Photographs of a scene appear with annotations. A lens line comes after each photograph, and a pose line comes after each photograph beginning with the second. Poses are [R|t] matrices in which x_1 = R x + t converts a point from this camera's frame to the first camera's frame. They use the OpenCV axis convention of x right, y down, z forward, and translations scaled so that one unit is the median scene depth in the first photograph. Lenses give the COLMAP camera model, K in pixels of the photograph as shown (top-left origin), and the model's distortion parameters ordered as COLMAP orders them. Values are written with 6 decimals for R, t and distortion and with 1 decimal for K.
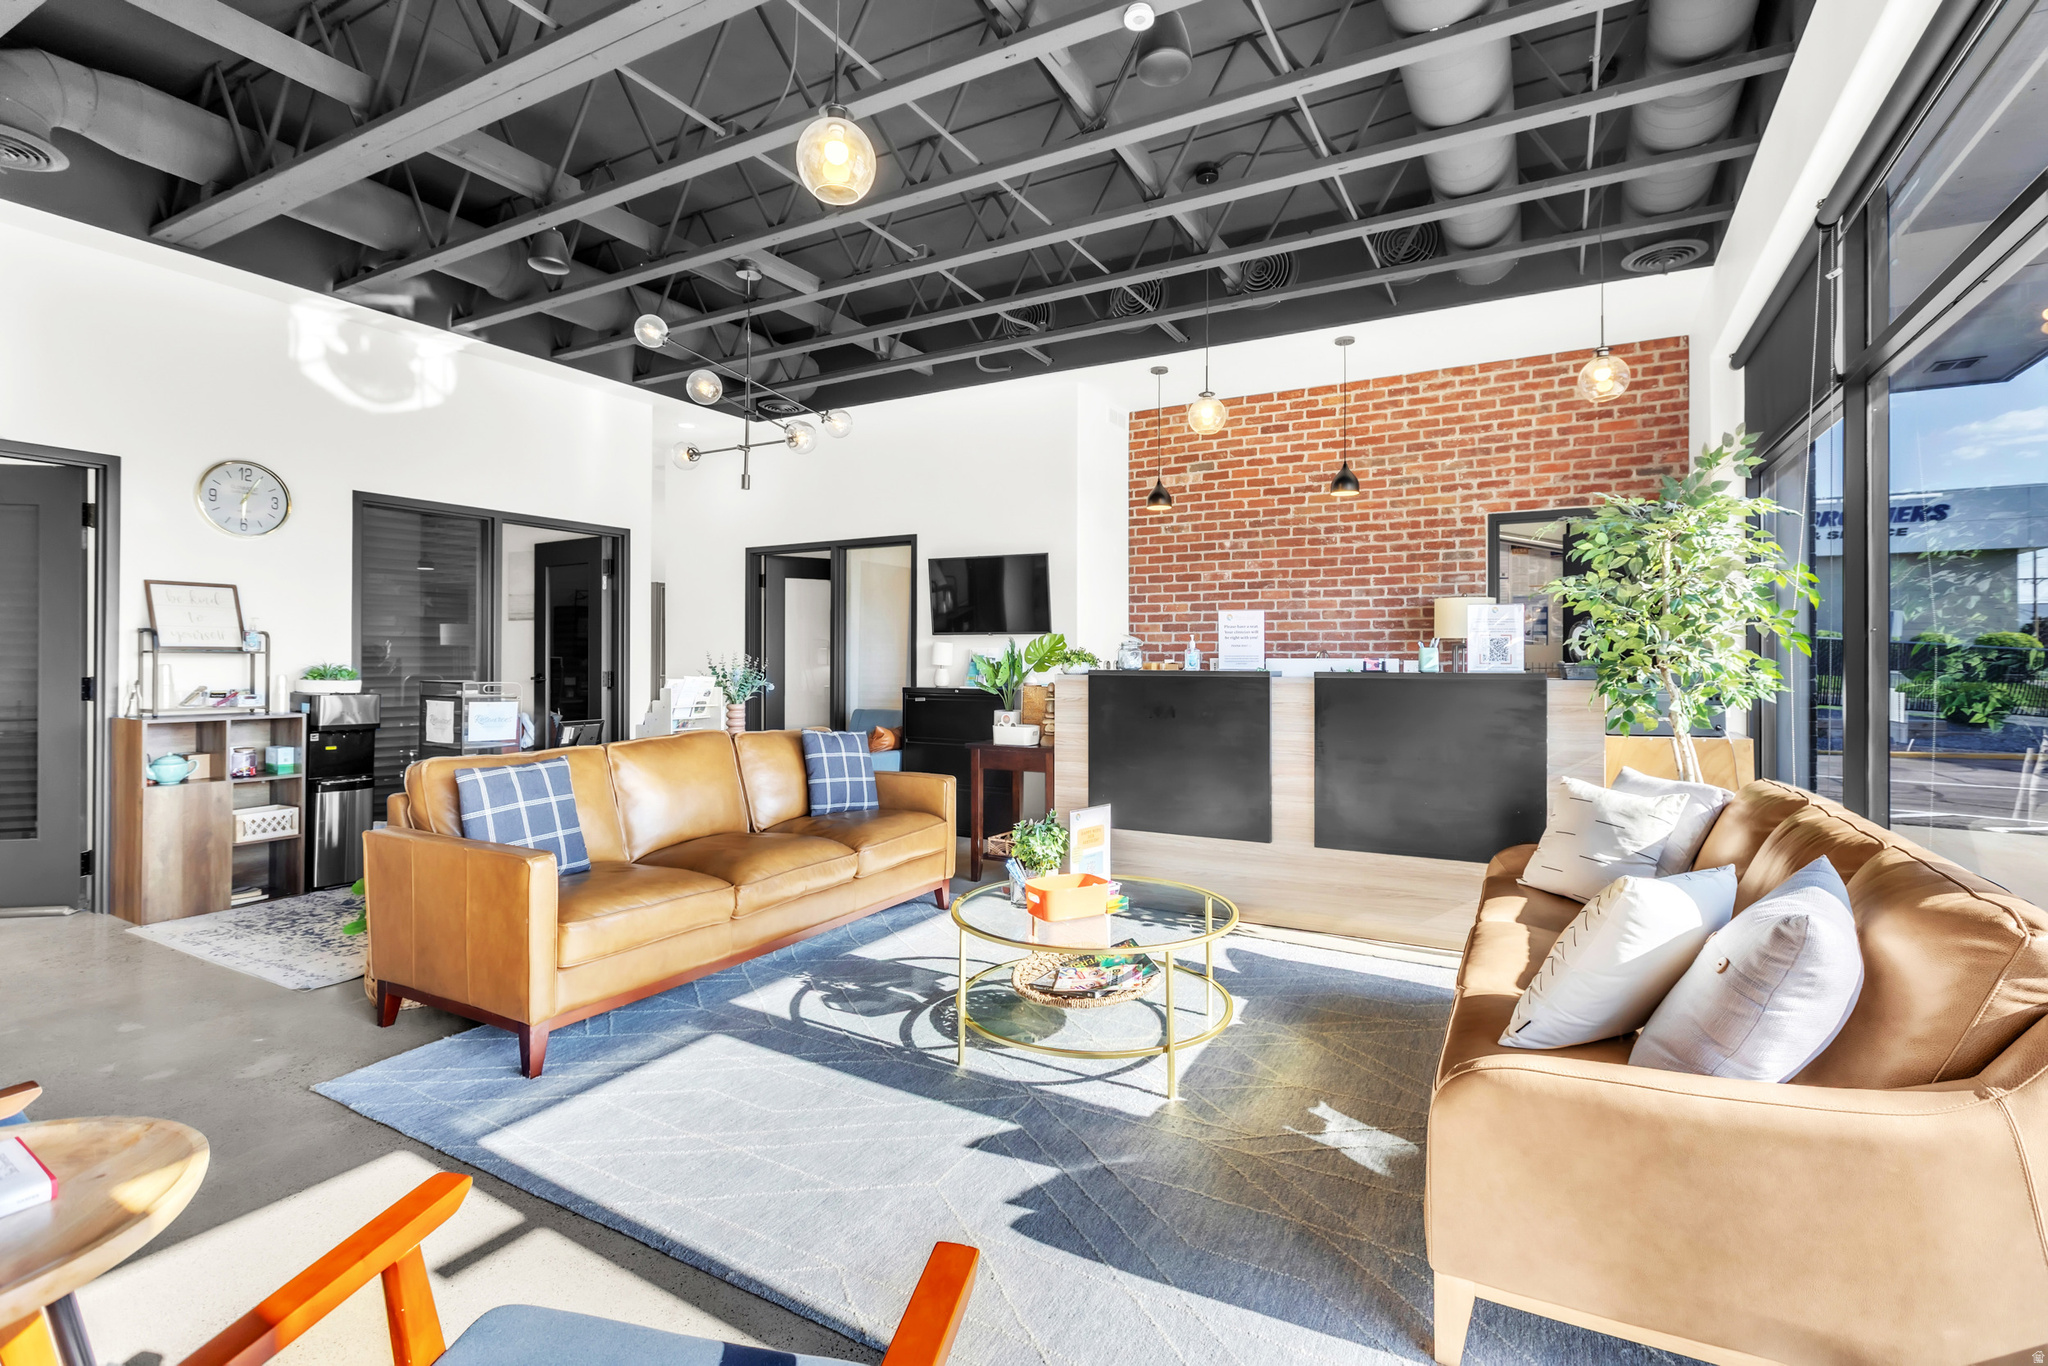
lens RADIAL K [[945.0, 0, 1028.4], [0, 945.0, 647.8], [0, 0, 1]] dist [0.001110, -0.000010]
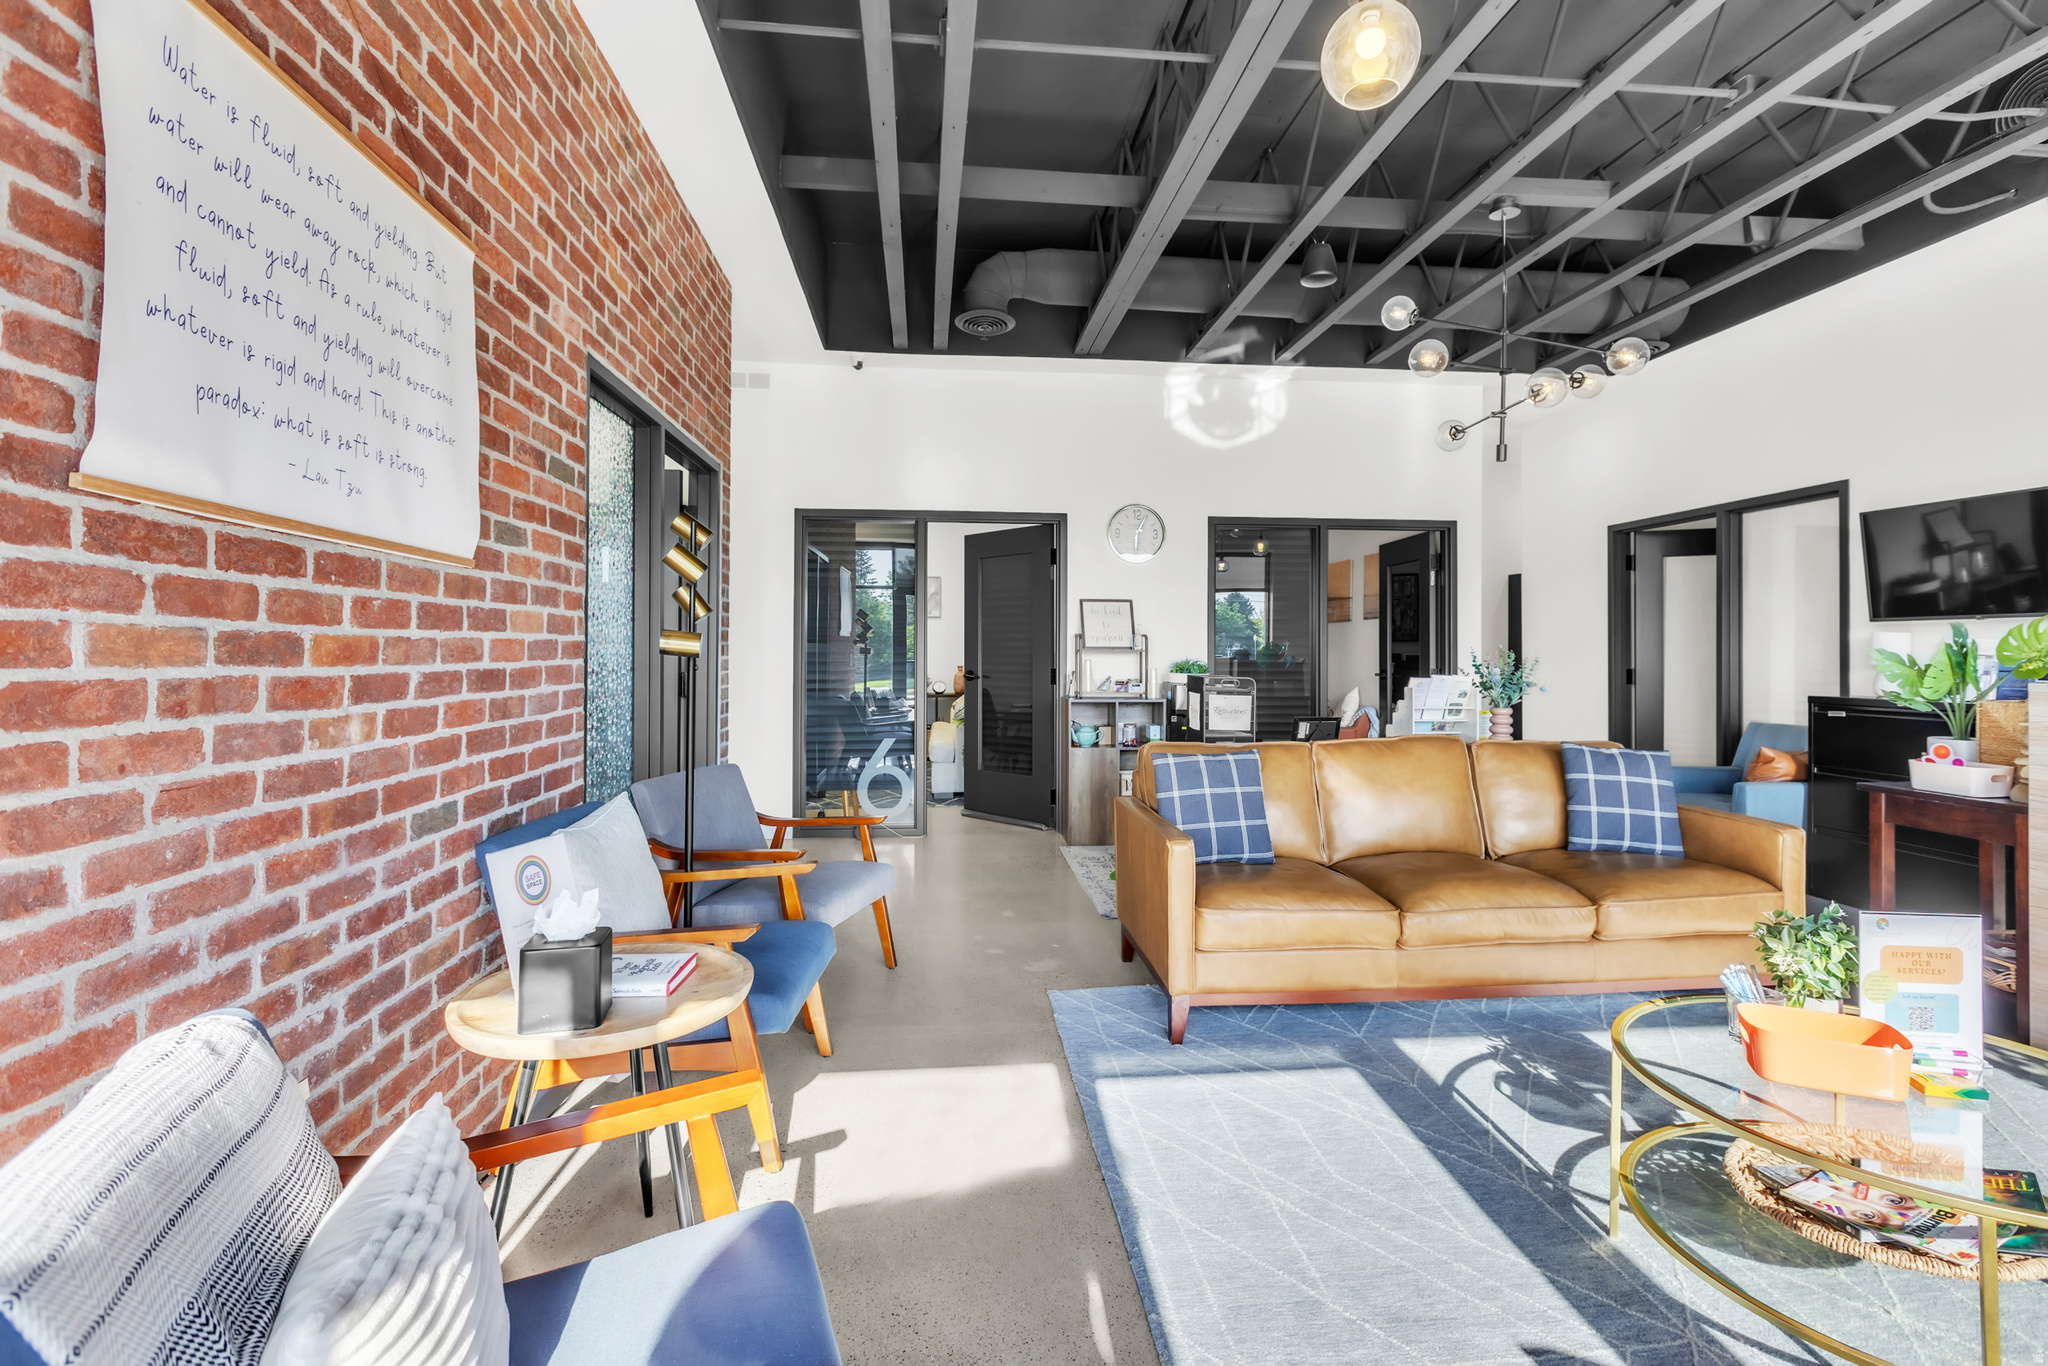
lens RADIAL K [[930.3, 0, 1026.1], [0, 930.3, 642.1], [0, 0, 1]] dist [0.000612, -0.000328]
pose [[0.570042, -0.011872, -0.821530, 0.193657], [0.009186, 0.999925, -0.008076, 0.002385], [0.821564, -0.002943, 0.570108, 0.194886]]
